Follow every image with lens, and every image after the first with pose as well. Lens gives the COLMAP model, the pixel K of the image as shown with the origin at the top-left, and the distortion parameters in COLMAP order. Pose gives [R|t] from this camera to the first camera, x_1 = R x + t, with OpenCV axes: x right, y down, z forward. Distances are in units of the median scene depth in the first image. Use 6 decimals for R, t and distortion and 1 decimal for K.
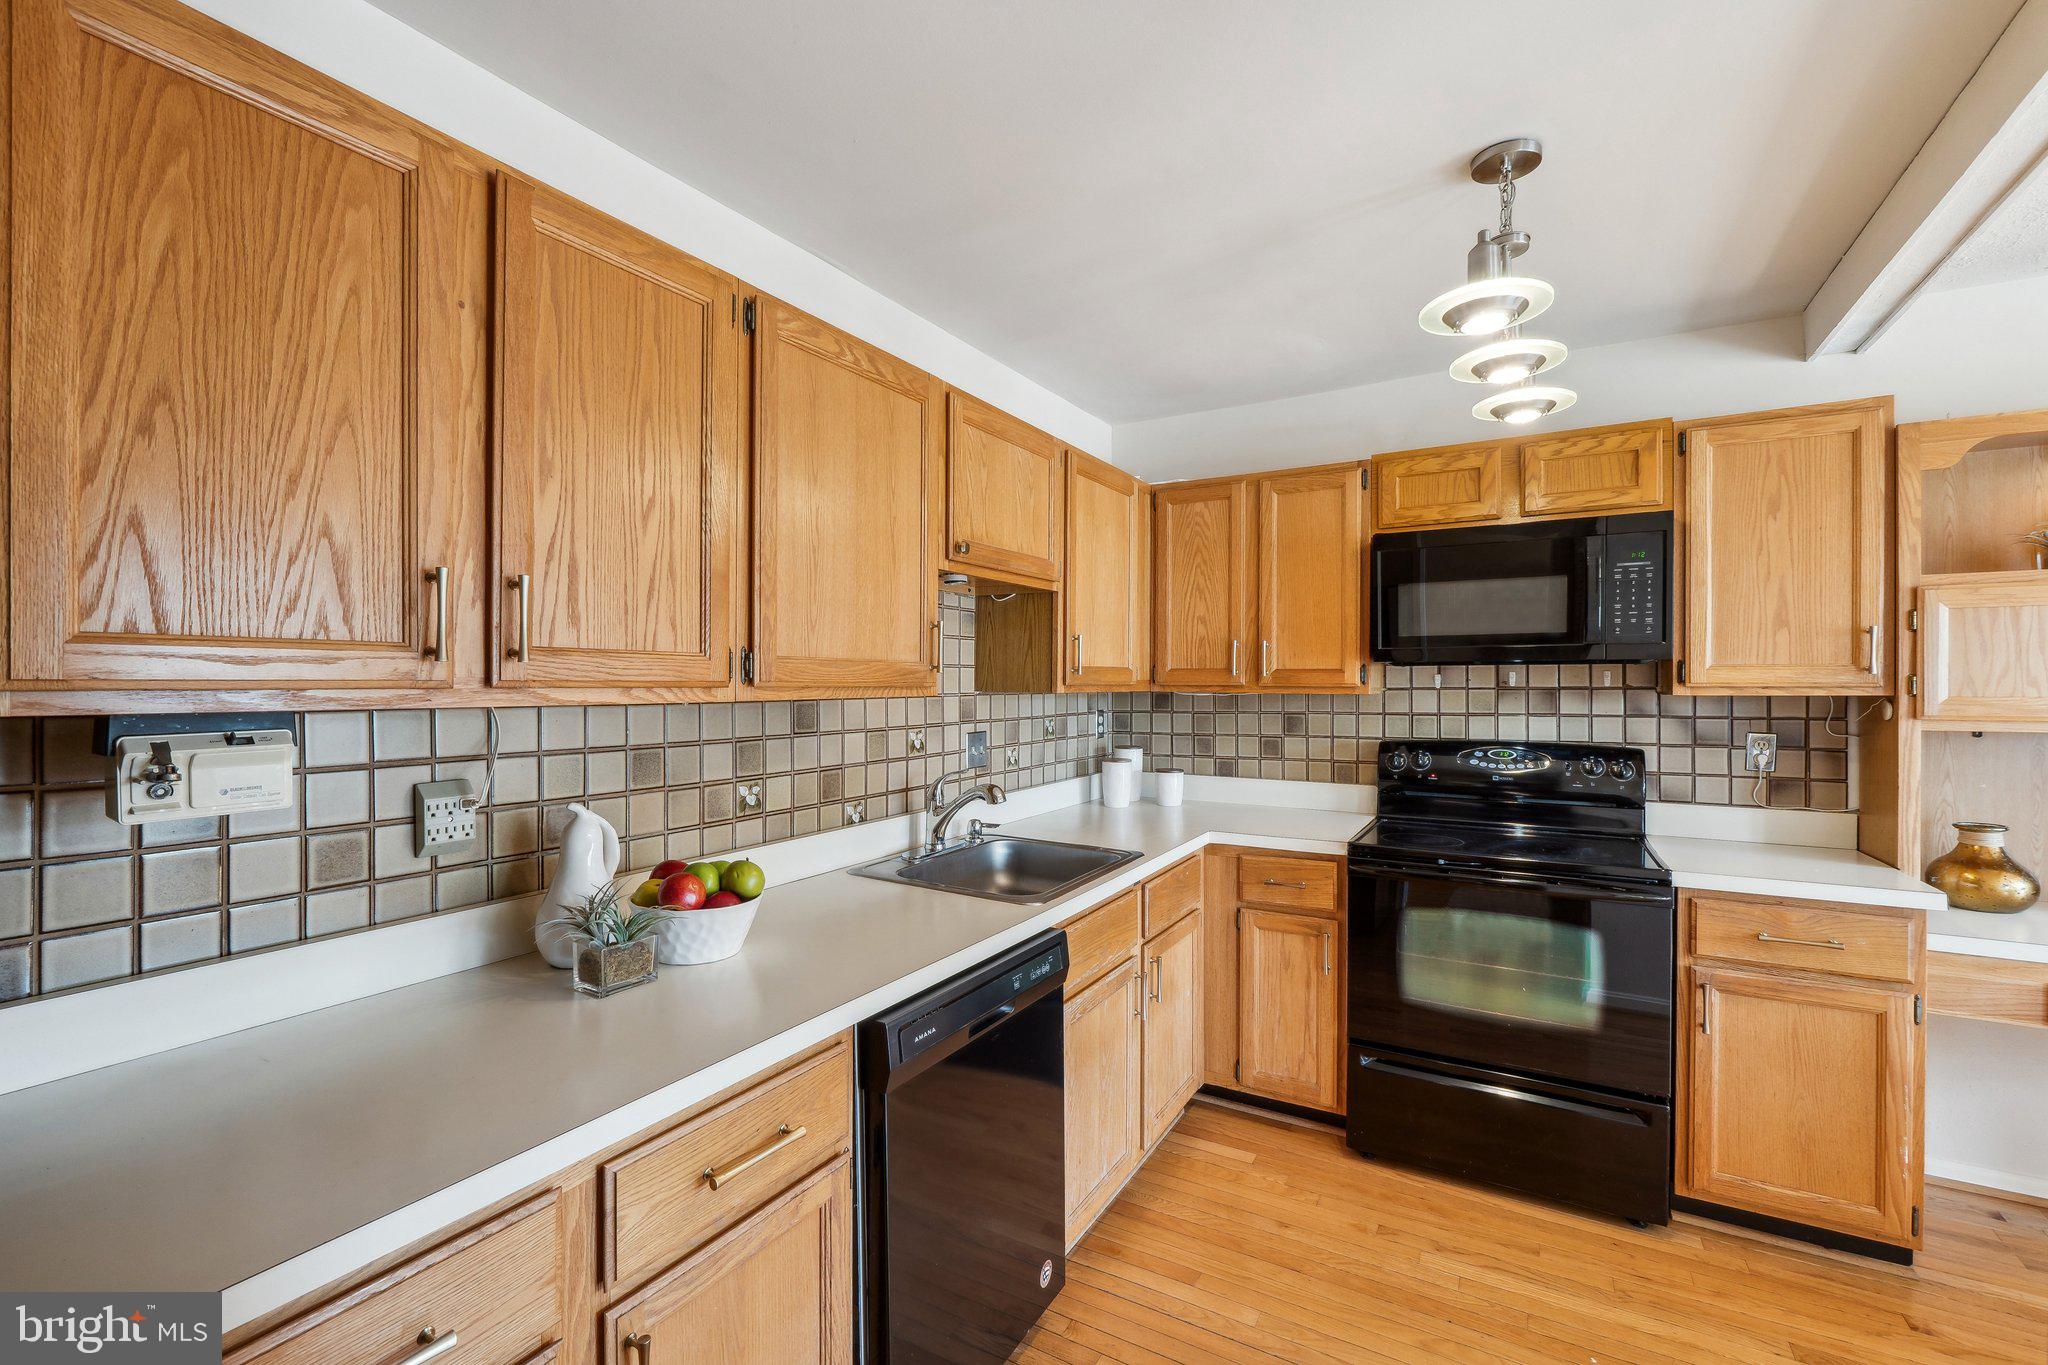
lens RADIAL K [[871.5, 0, 1024.0], [0, 871.5, 682.5], [0, 0, 1]] dist [-0.000475, -0.000109]
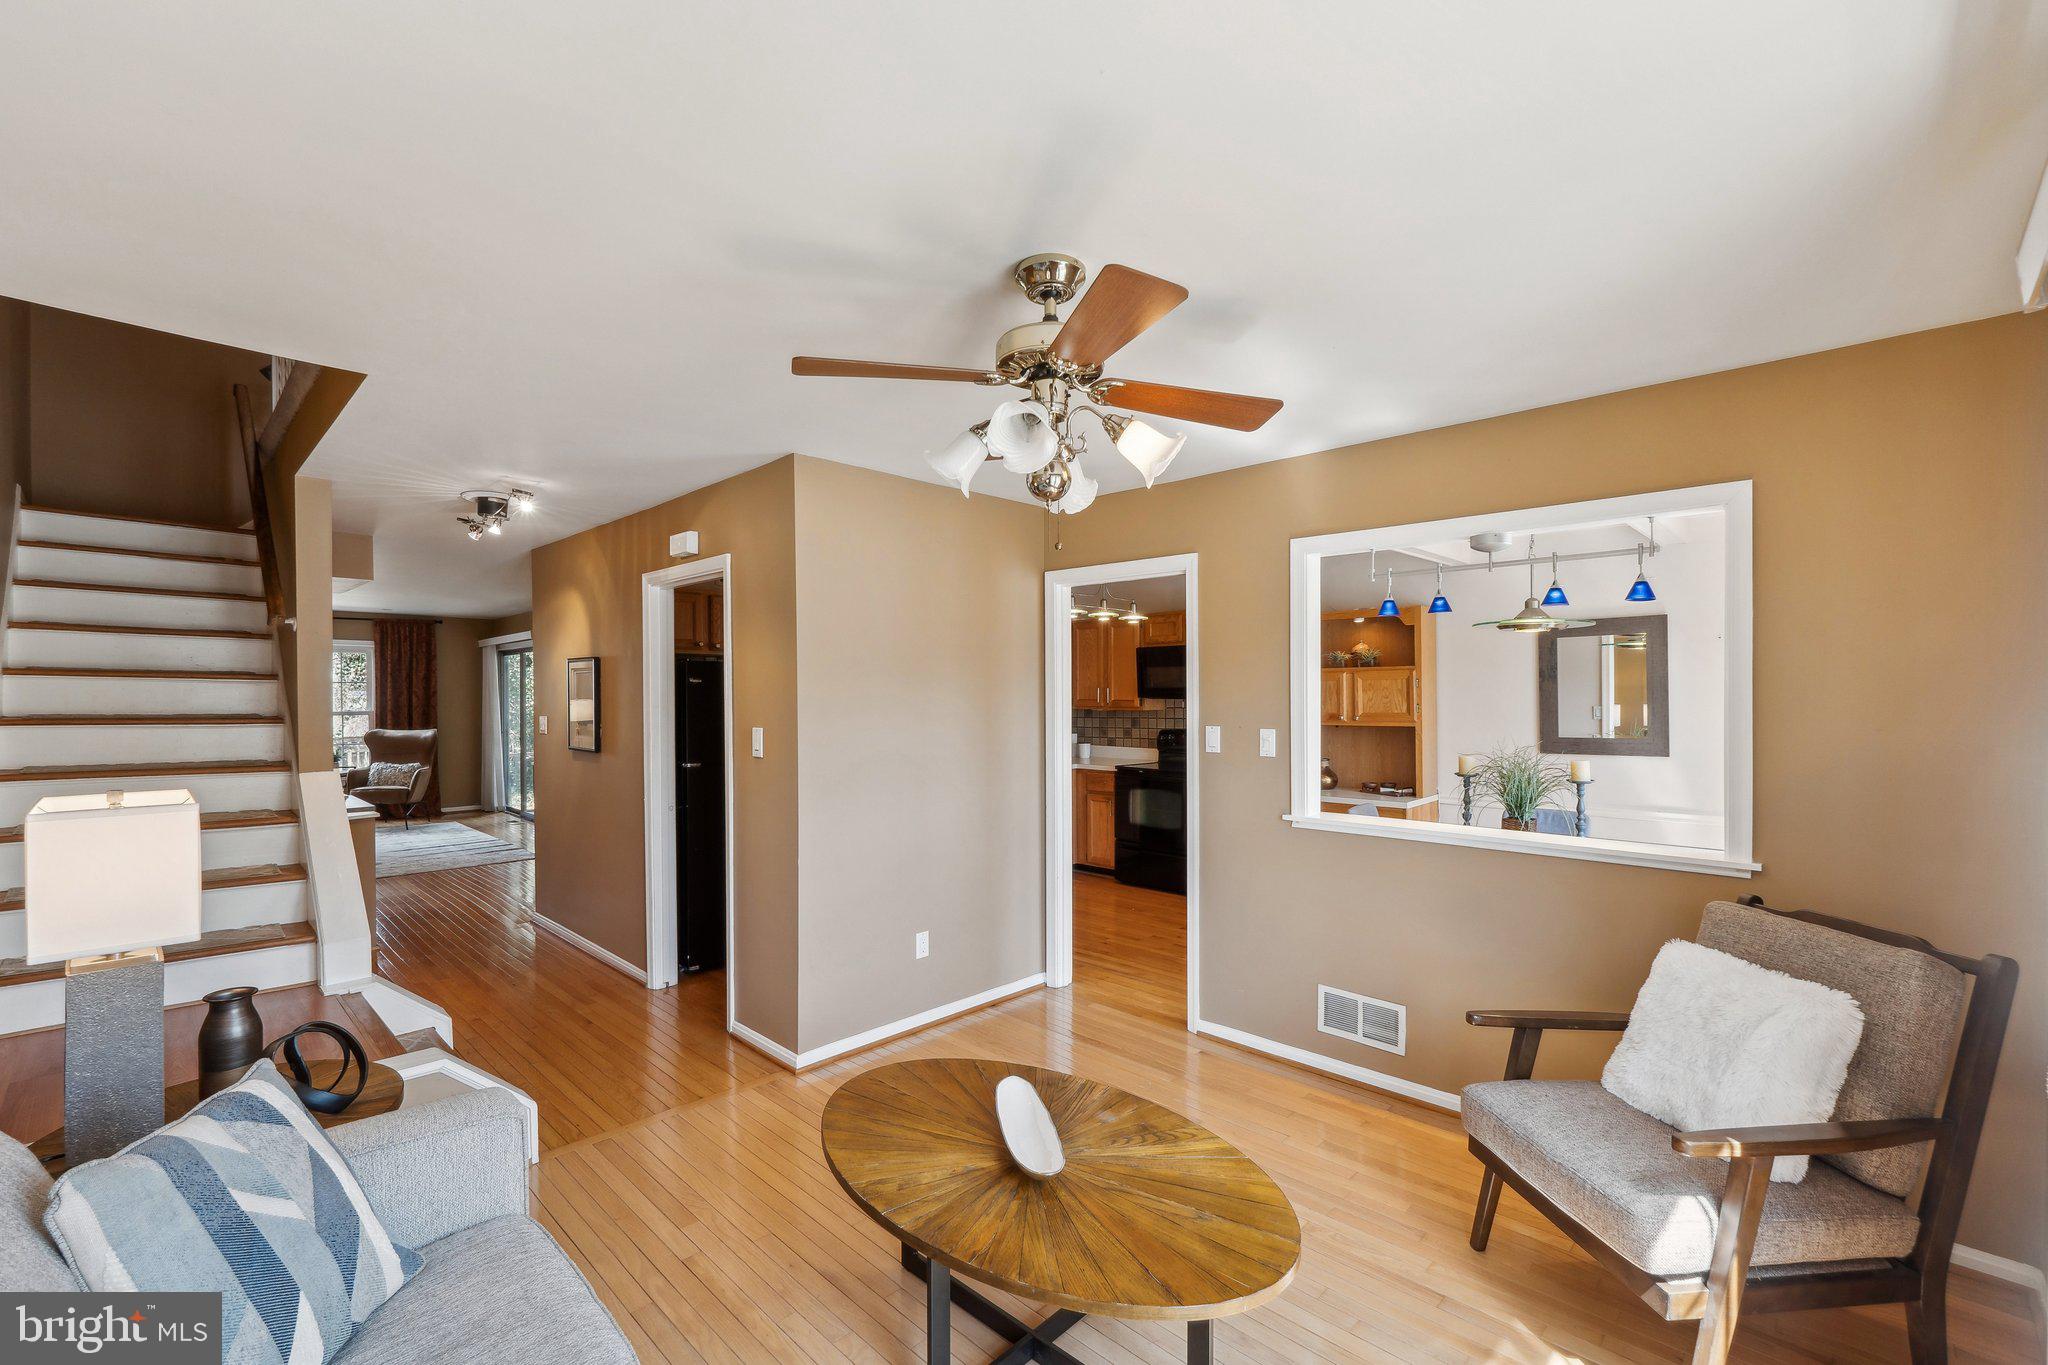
lens RADIAL K [[875.3, 0, 1026.6], [0, 875.3, 689.6], [0, 0, 1]] dist [-0.011042, -0.000228]
pose [[0.972111, -0.004135, -0.234485, 0.716684], [0.003947, 0.999991, -0.001273, -0.047888], [0.234489, 0.000312, 0.972119, -1.638693]]
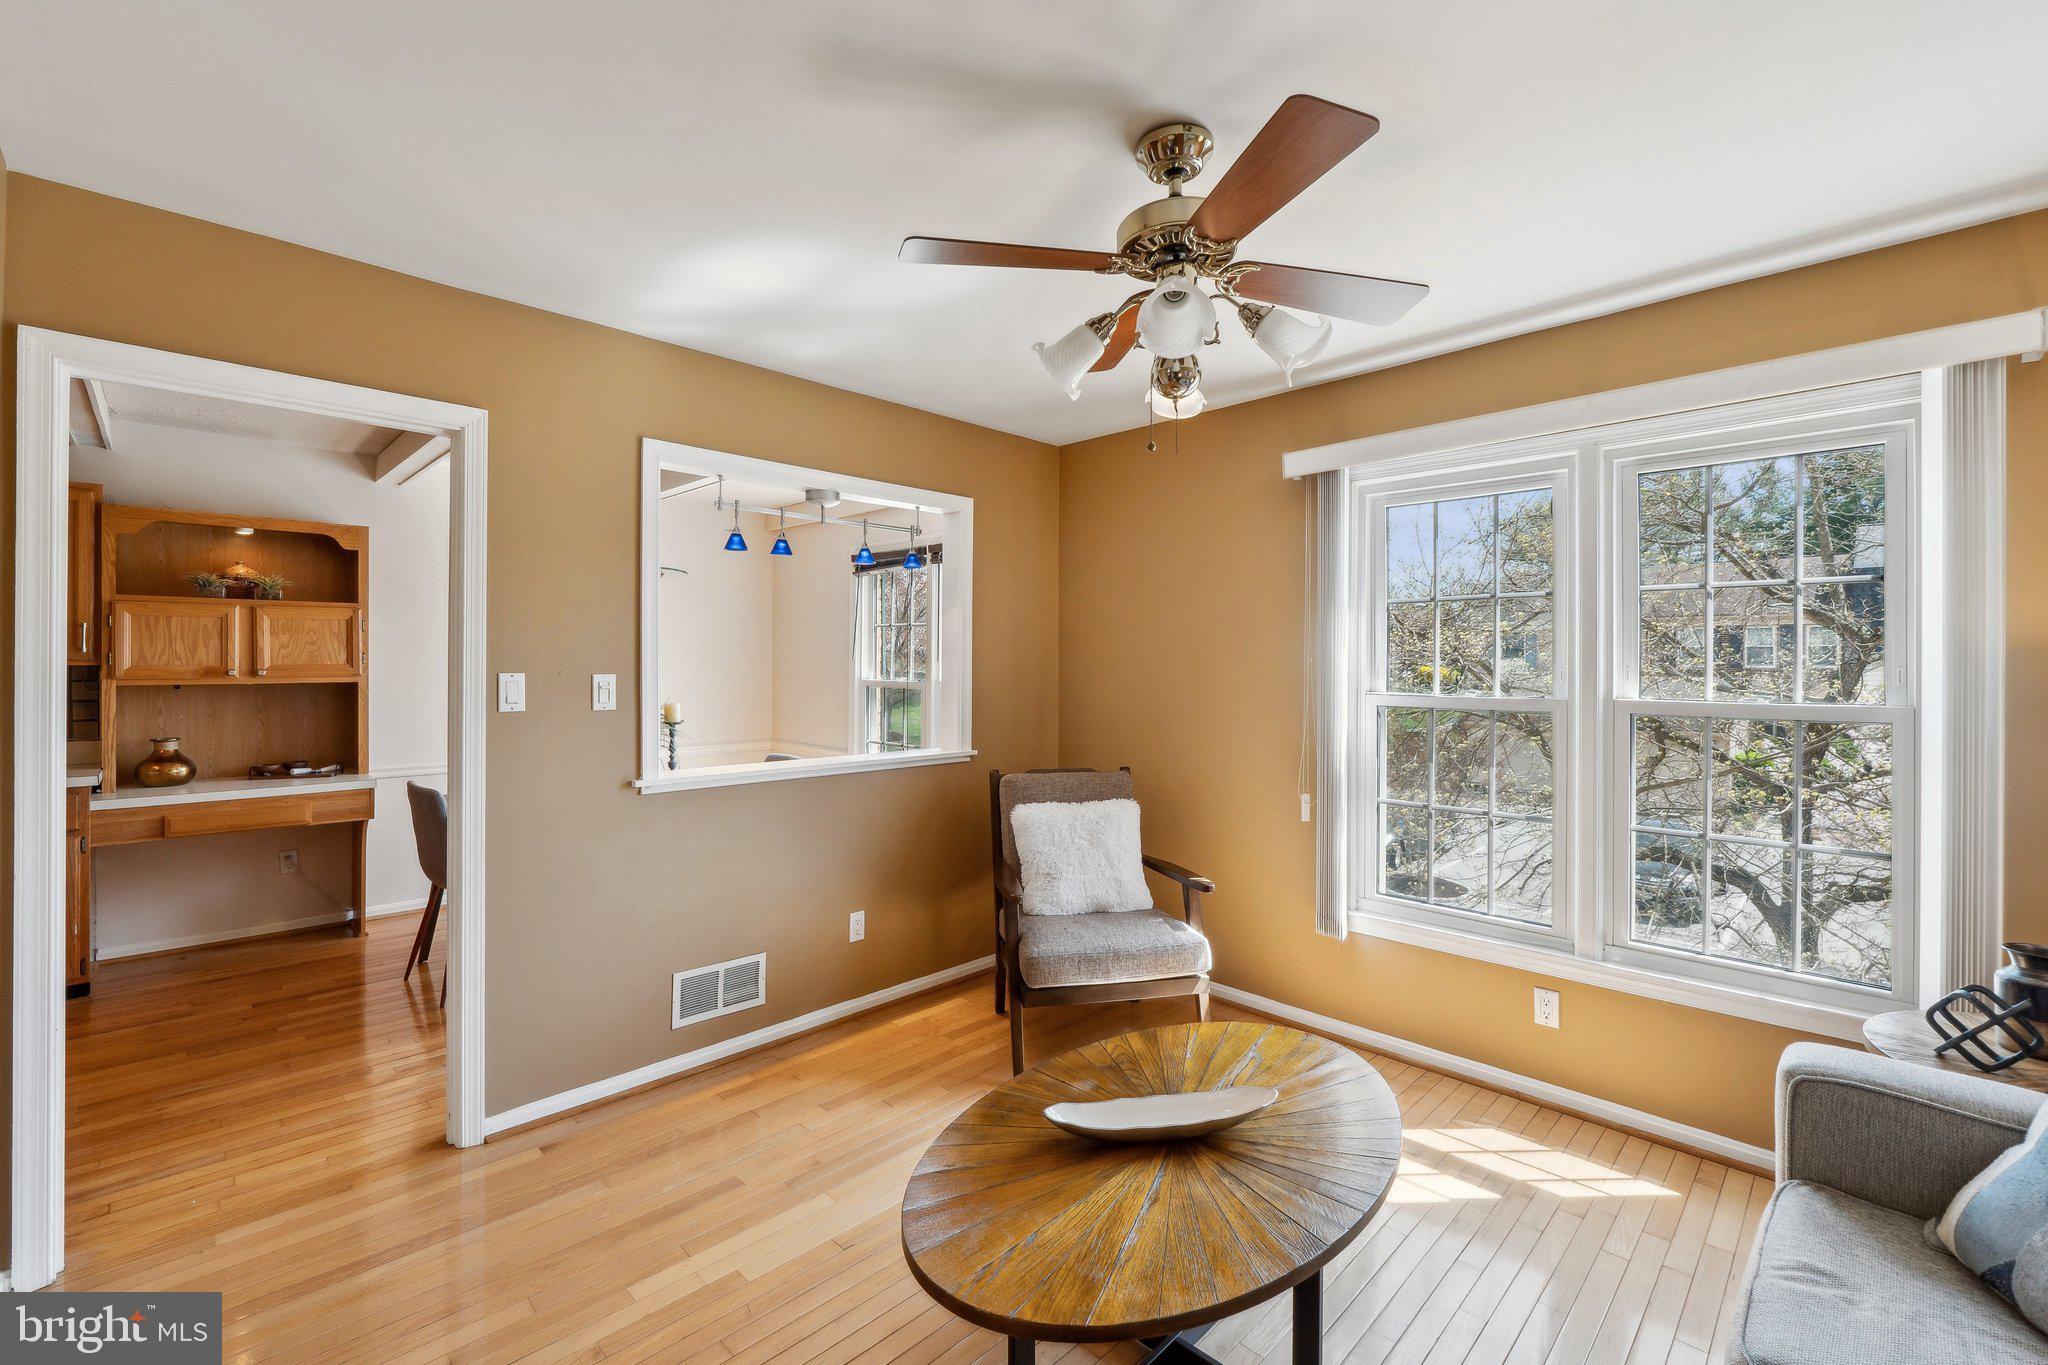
lens RADIAL K [[866.3, 0, 1019.9], [0, 866.3, 658.8], [0, 0, 1]] dist [-0.000454, 0.000119]
pose [[0.260221, 0.003678, 0.965542, -0.120641], [-0.007781, 0.999968, -0.001712, -0.006453], [-0.965518, -0.007067, 0.260242, -0.962875]]
